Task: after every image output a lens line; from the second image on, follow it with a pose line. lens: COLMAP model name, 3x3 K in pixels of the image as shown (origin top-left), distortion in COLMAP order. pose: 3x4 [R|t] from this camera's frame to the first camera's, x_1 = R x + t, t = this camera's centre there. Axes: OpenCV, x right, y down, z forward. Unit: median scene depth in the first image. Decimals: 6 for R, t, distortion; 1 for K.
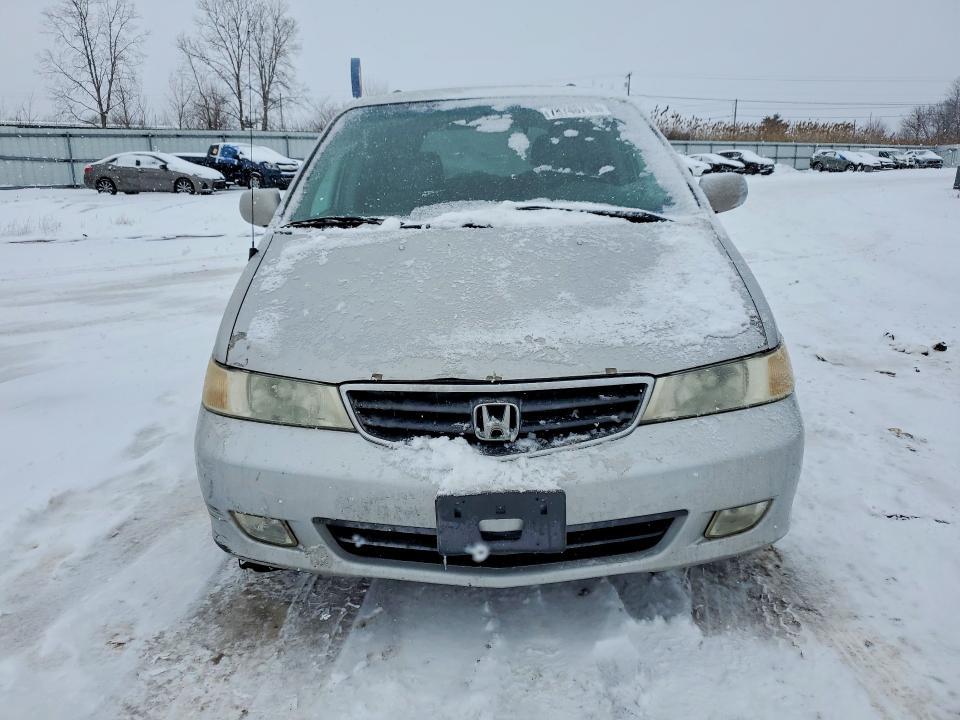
lens RADIAL K [[738.4, 0, 469.8], [0, 738.4, 360.4], [0, 0, 1]] dist [0.017844, -0.001610]
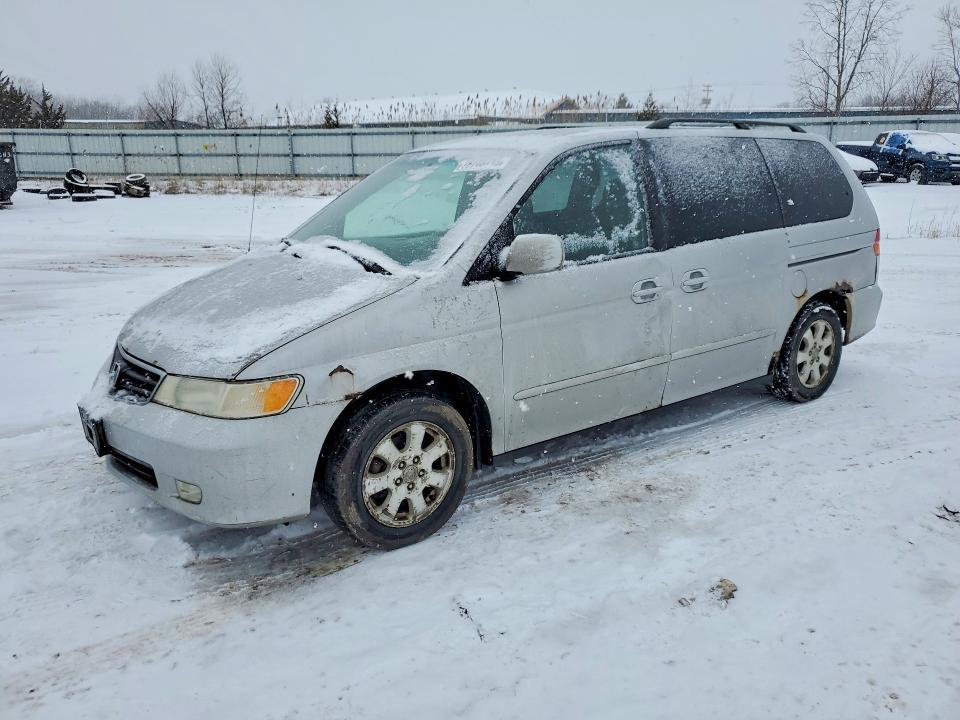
lens RADIAL K [[738.4, 0, 469.8], [0, 738.4, 360.4], [0, 0, 1]] dist [0.017844, -0.001610]
pose [[0.592297, 0.233302, -0.771203, 0.133916], [-0.213400, 0.968402, 0.129063, -0.024810], [0.776946, 0.088131, 0.623369, 0.042124]]
